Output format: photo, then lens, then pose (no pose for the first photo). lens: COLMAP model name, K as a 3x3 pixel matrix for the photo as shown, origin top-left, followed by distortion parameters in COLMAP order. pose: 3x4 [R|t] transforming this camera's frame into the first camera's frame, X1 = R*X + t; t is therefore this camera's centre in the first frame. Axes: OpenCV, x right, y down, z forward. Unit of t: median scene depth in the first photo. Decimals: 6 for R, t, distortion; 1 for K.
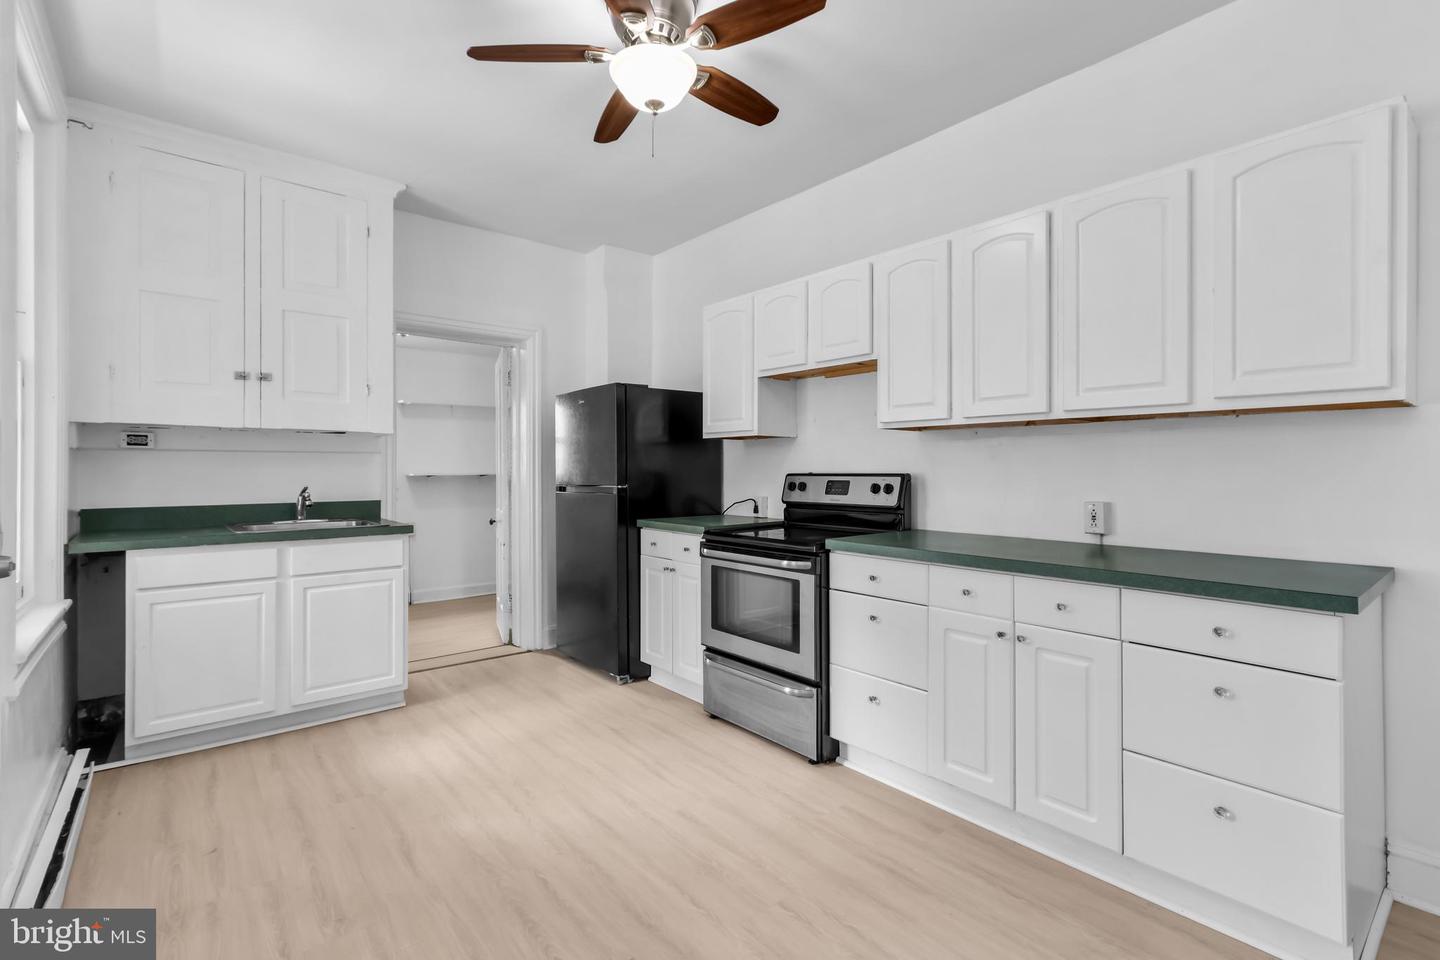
lens RADIAL K [[655.2, 0, 711.9], [0, 655.2, 471.8], [0, 0, 1]] dist [-0.000458, 0.000076]
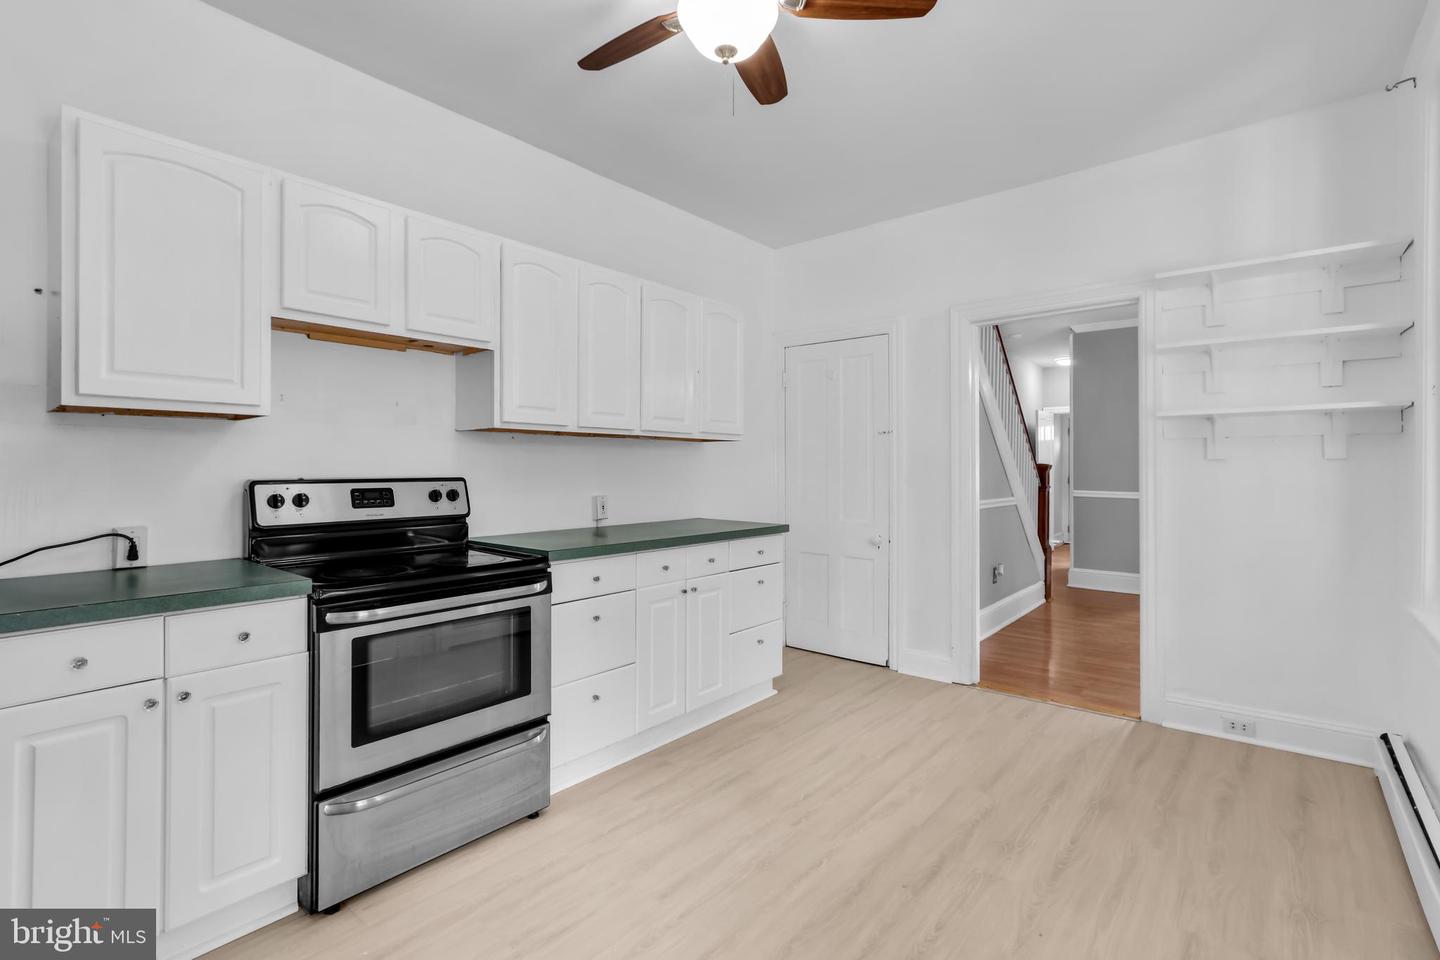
lens RADIAL K [[655.2, 0, 717.0], [0, 655.2, 468.1], [0, 0, 1]] dist [-0.000458, 0.000076]
pose [[-0.176002, 0.001777, 0.984388, -0.786937], [0.003795, 0.999992, -0.001126, -0.009547], [-0.984382, 0.003538, -0.176008, 0.983075]]
